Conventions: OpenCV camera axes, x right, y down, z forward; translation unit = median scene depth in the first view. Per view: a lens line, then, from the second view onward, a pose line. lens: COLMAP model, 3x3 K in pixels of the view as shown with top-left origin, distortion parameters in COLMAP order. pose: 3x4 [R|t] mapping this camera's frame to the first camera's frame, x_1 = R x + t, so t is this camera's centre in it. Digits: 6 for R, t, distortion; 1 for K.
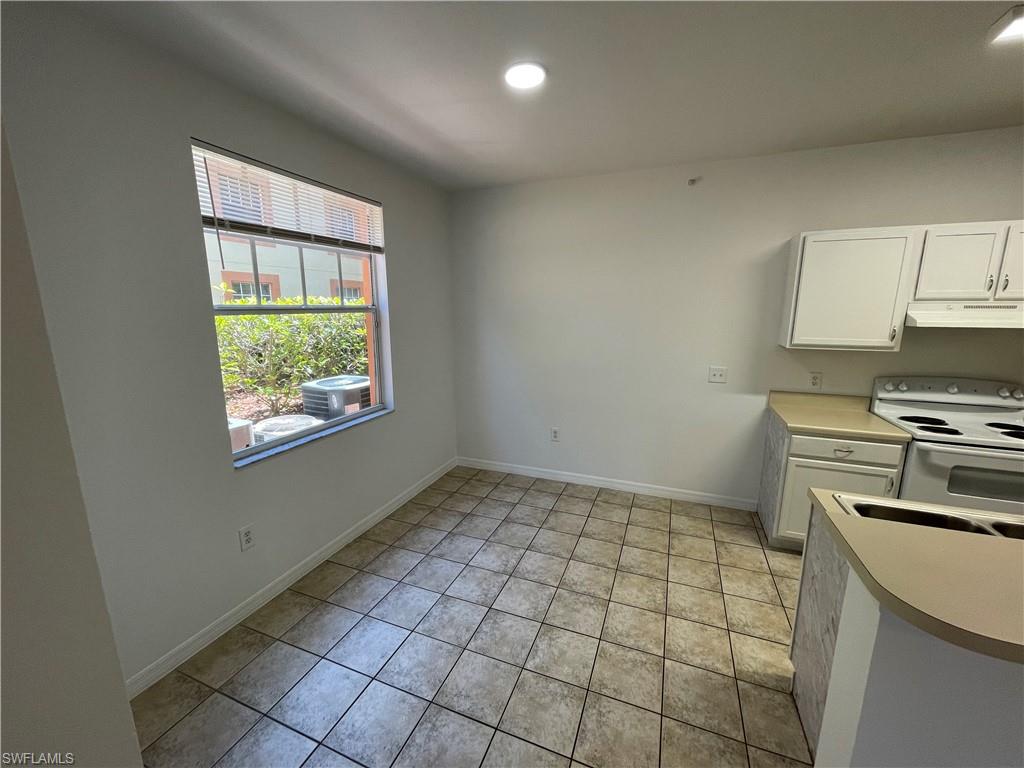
lens RADIAL K [[412.7, 0, 508.5], [0, 412.7, 386.4], [0, 0, 1]] dist [-0.002782, 0.000563]
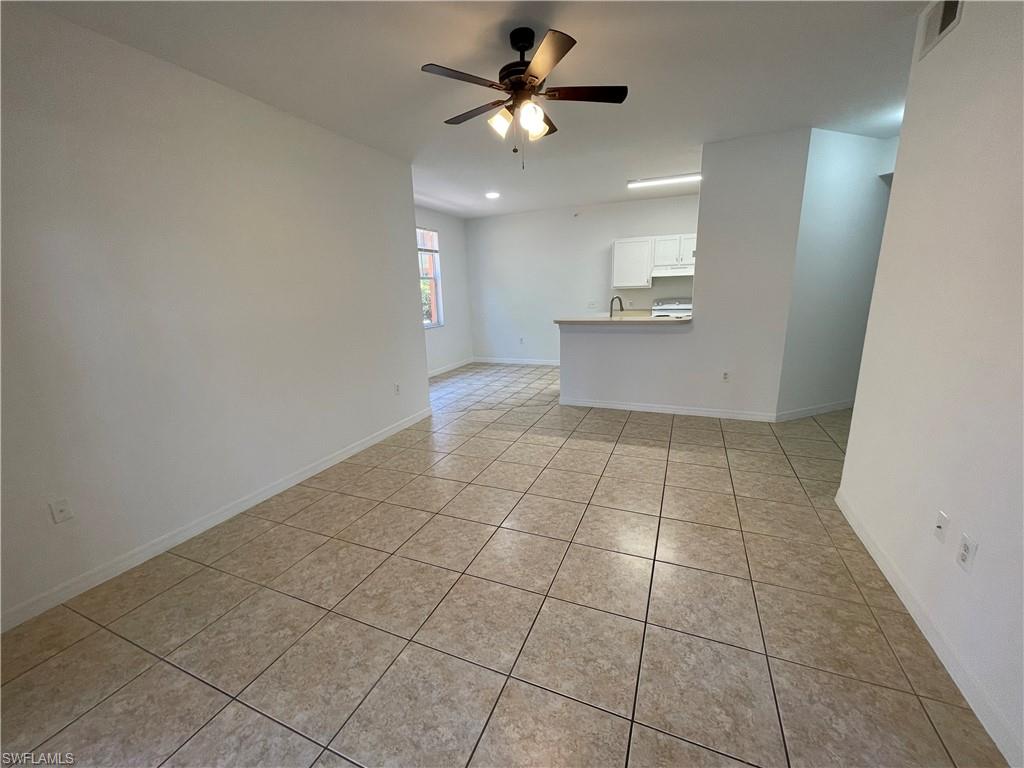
lens RADIAL K [[412.7, 0, 508.5], [0, 412.7, 386.4], [0, 0, 1]] dist [-0.002782, 0.000563]
pose [[0.999295, -0.022886, -0.029764, 0.156163], [0.024176, 0.998751, 0.043724, 0.377433], [0.028726, -0.044413, 0.998600, -1.515719]]
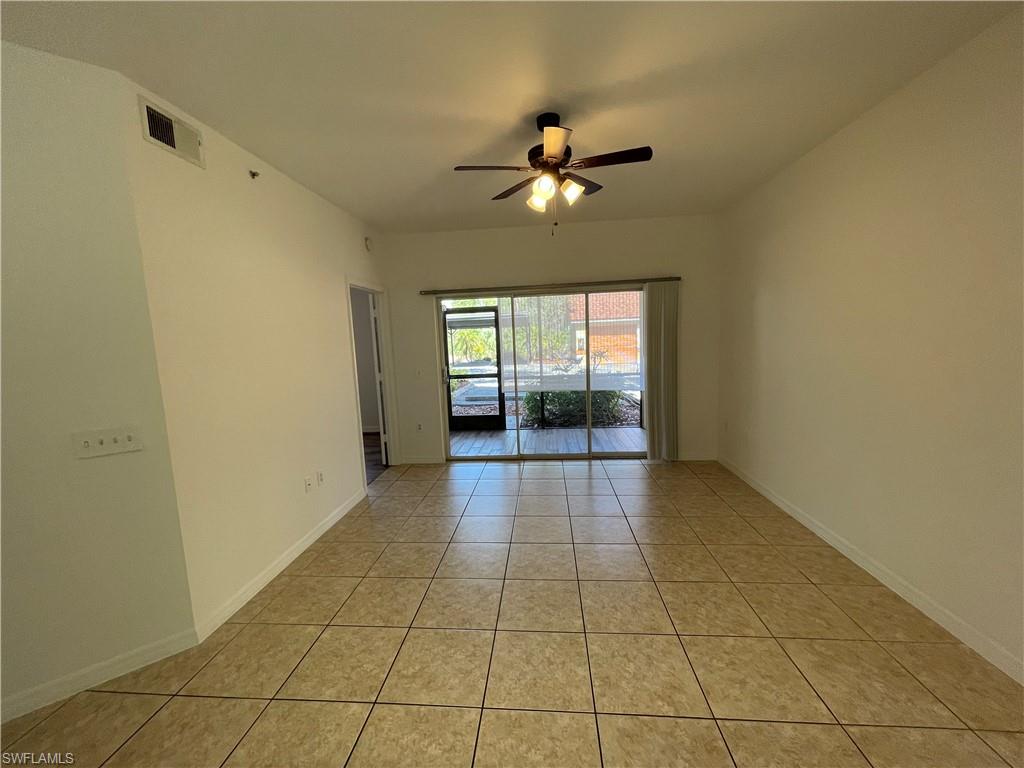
lens RADIAL K [[412.7, 0, 508.5], [0, 412.7, 386.4], [0, 0, 1]] dist [-0.002782, 0.000563]
pose [[-0.956995, 0.075427, -0.280128, 0.553803], [-0.012402, 0.954089, 0.299266, 0.001012], [0.289839, 0.289871, -0.912123, 0.302546]]
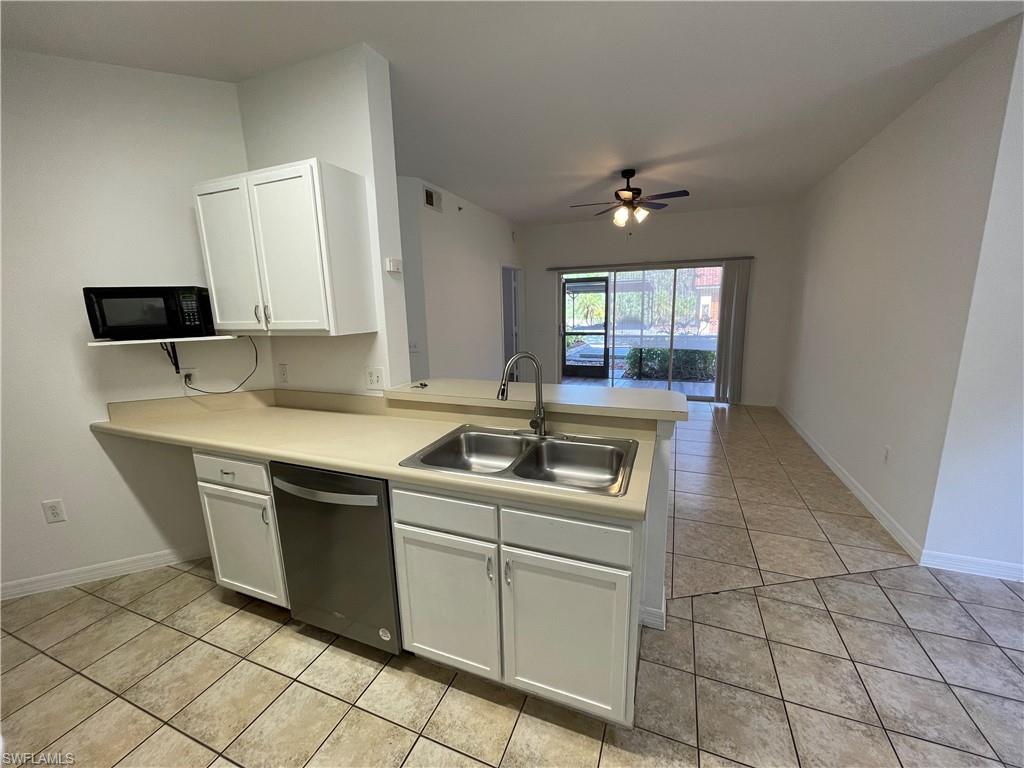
lens RADIAL K [[412.7, 0, 508.5], [0, 412.7, 386.4], [0, 0, 1]] dist [-0.002782, 0.000563]
pose [[-0.999664, 0.025131, 0.006384, 0.622500], [0.025680, 0.925608, 0.377611, -0.139571], [0.003581, 0.377648, -0.925942, 1.025406]]
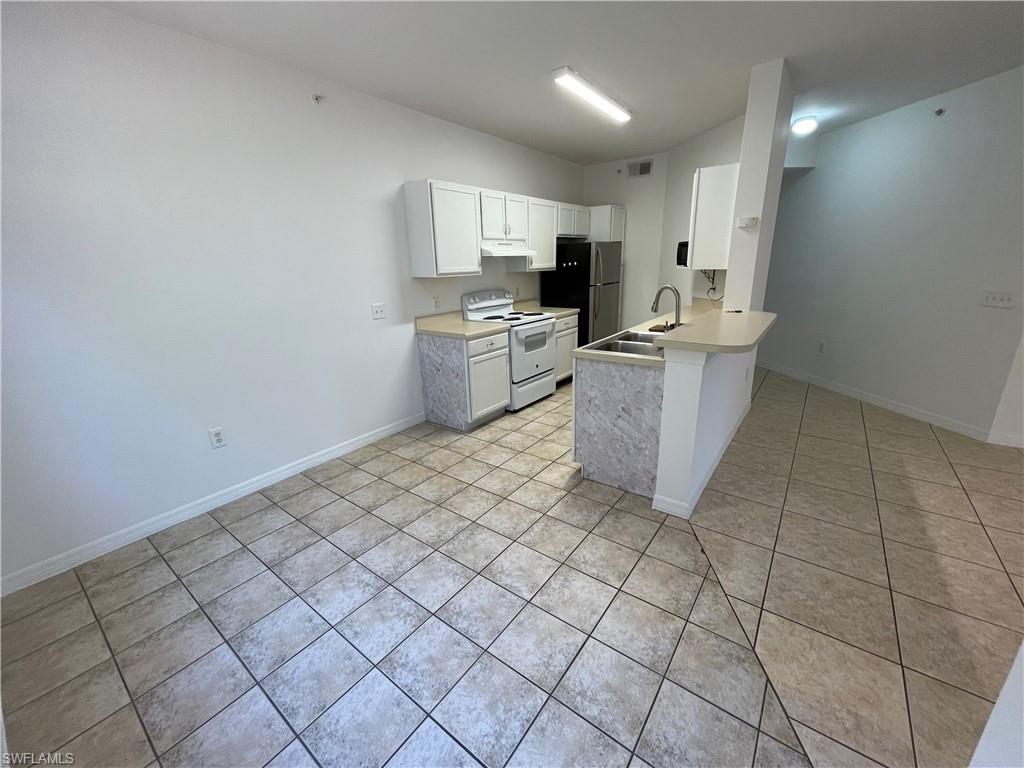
lens RADIAL K [[412.7, 0, 508.5], [0, 412.7, 386.4], [0, 0, 1]] dist [-0.002782, 0.000563]
pose [[0.263658, -0.288529, 0.920454, -0.537214], [0.211113, 0.948344, 0.236799, -0.032493], [-0.941231, 0.131886, 0.310951, 0.492658]]
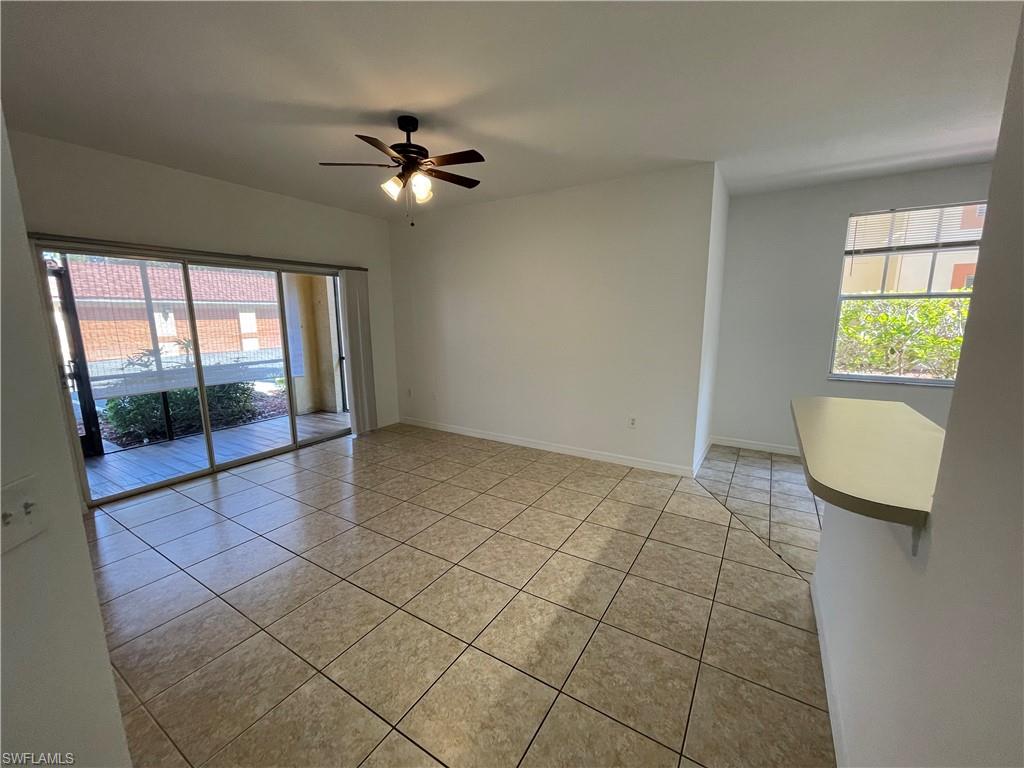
lens RADIAL K [[412.7, 0, 508.5], [0, 412.7, 386.4], [0, 0, 1]] dist [-0.002782, 0.000563]
pose [[-0.180702, 0.172630, -0.968270, 1.219574], [-0.180544, 0.961925, 0.205192, 0.086751], [0.966825, 0.211894, -0.142654, -0.139019]]
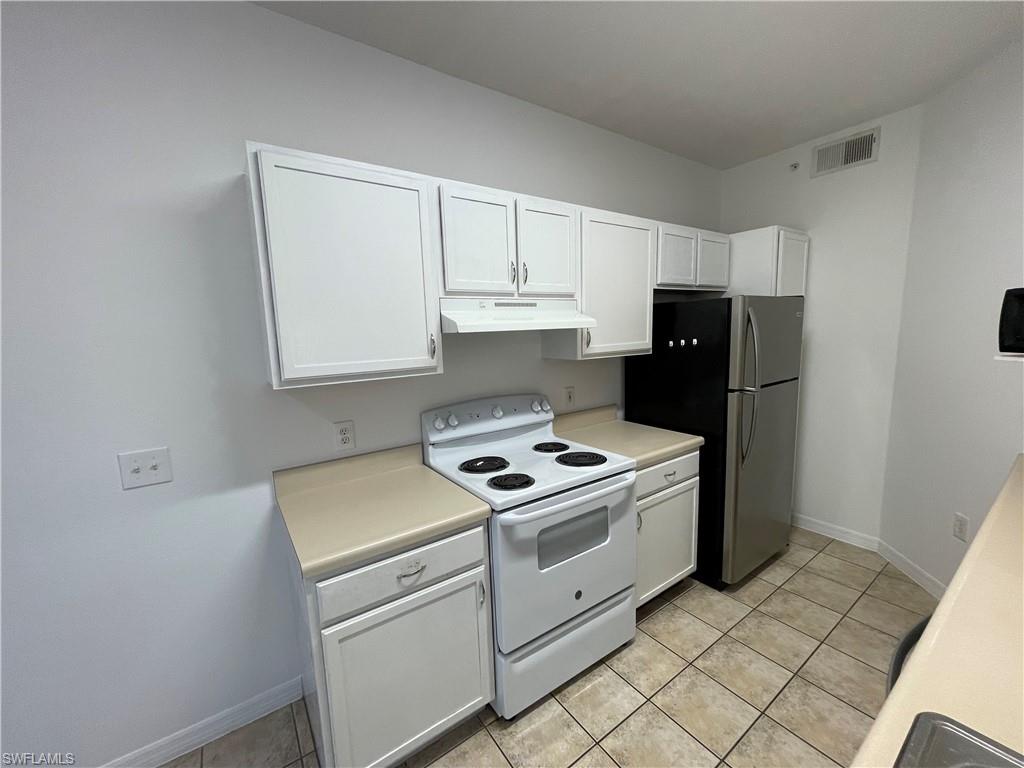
lens RADIAL K [[412.7, 0, 508.5], [0, 412.7, 386.4], [0, 0, 1]] dist [-0.002782, 0.000563]
pose [[0.547123, -0.134838, 0.826121, 0.467944], [0.192626, 0.980734, 0.032502, -0.065818], [-0.814587, 0.141350, 0.562555, 0.557191]]
